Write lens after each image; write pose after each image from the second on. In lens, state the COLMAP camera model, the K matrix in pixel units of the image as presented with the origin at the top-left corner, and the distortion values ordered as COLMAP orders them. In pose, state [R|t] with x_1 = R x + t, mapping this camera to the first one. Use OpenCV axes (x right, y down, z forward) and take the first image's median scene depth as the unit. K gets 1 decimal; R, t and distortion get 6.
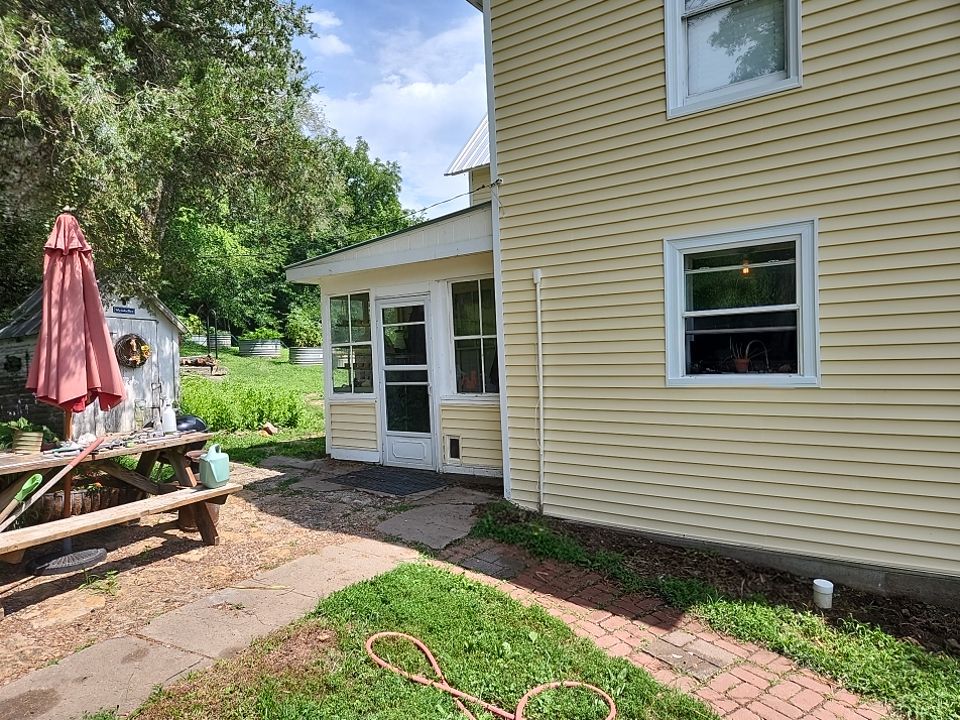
lens RADIAL K [[637.7, 0, 468.2], [0, 637.7, 380.7], [0, 0, 1]] dist [0.036191, -0.000434]
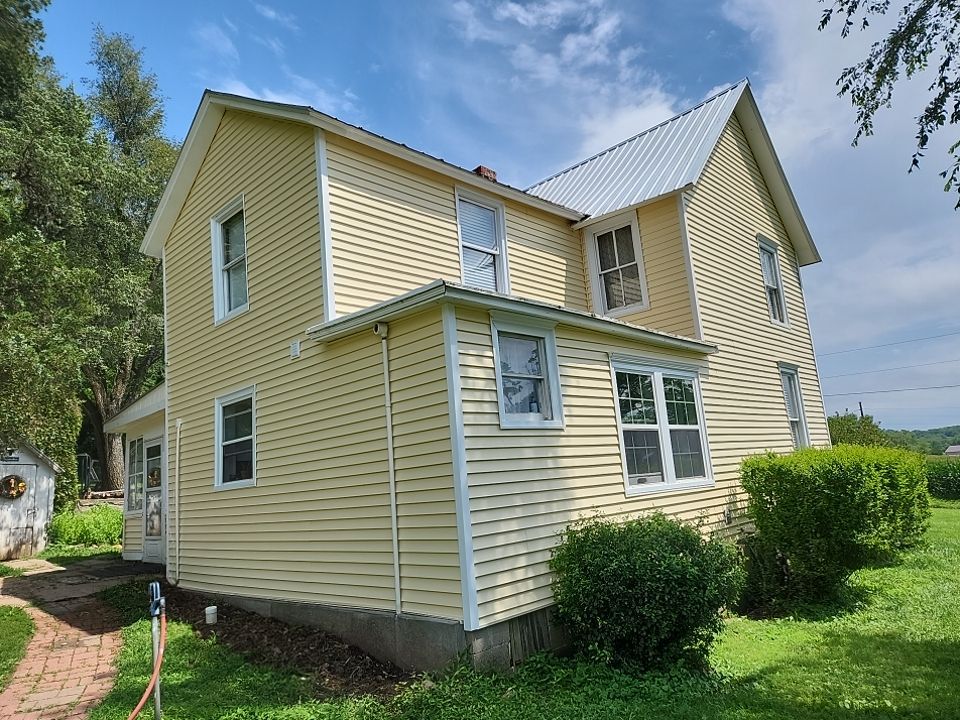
lens RADIAL K [[649.6, 0, 477.5], [0, 649.6, 380.4], [0, 0, 1]] dist [0.020625, -0.000032]
pose [[0.985122, -0.066753, -0.158362, 1.214325], [0.033316, 0.978180, -0.205071, 0.090646], [0.168596, 0.196744, 0.965851, -0.462609]]
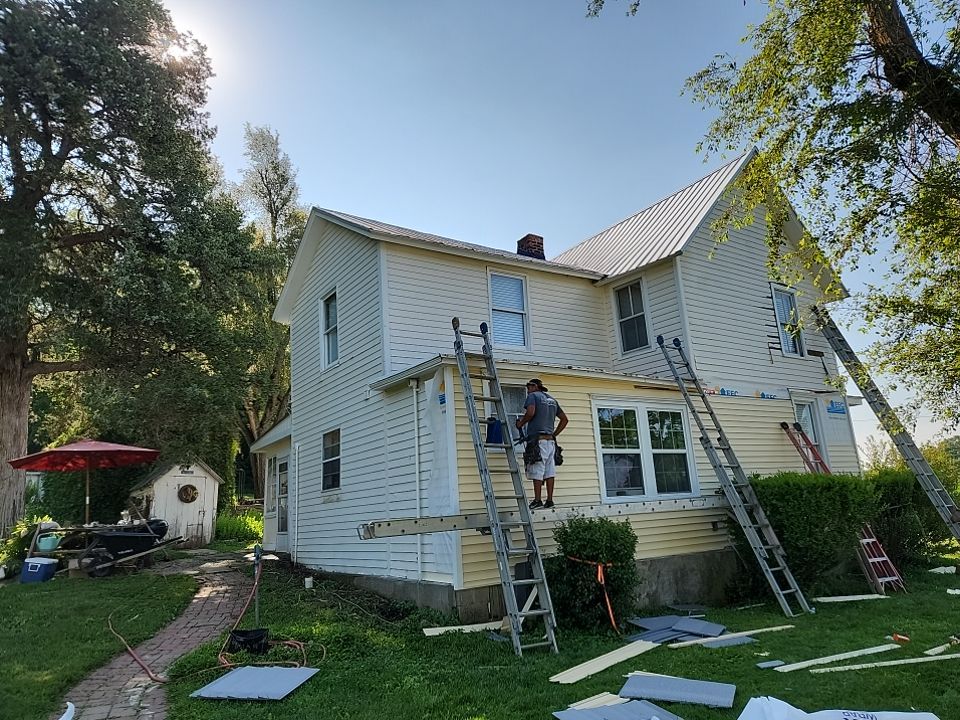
lens RADIAL K [[651.3, 0, 469.0], [0, 651.3, 360.4], [0, 0, 1]] dist [0.001426, 0.000491]
pose [[0.927043, -0.101392, -0.360987, 1.612059], [0.001200, 0.963543, -0.267551, 0.151125], [0.374954, 0.247598, 0.893367, -0.843917]]
